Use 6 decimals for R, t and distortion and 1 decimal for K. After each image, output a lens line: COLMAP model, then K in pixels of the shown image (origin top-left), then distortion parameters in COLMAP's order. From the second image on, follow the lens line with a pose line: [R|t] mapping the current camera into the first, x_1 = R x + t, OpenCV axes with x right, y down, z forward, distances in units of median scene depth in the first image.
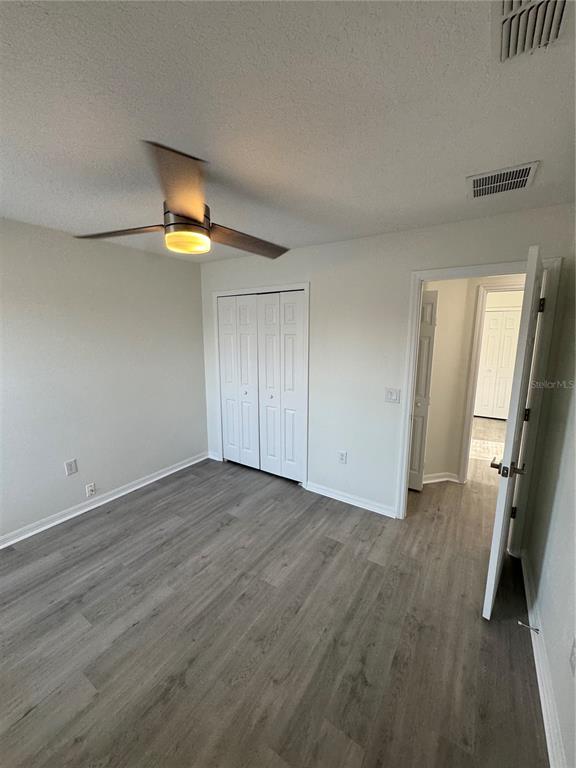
lens RADIAL K [[308.1, 0, 286.8], [0, 308.1, 384.6], [0, 0, 1]] dist [-0.002631, 0.000463]
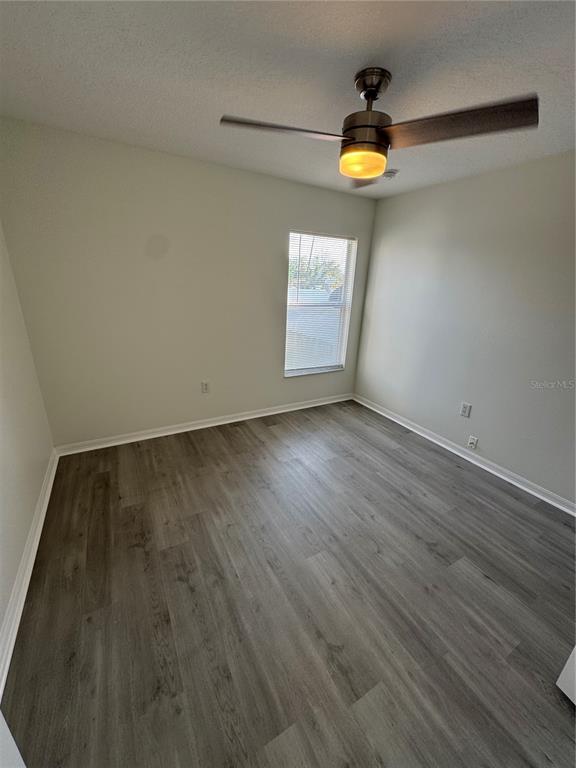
lens RADIAL K [[308.1, 0, 287.1], [0, 308.1, 383.6], [0, 0, 1]] dist [-0.002631, 0.000463]
pose [[-0.465537, 0.264045, -0.844722, 0.535571], [-0.198873, 0.898839, 0.390562, -0.123306], [0.862395, 0.349813, -0.365931, 0.960501]]
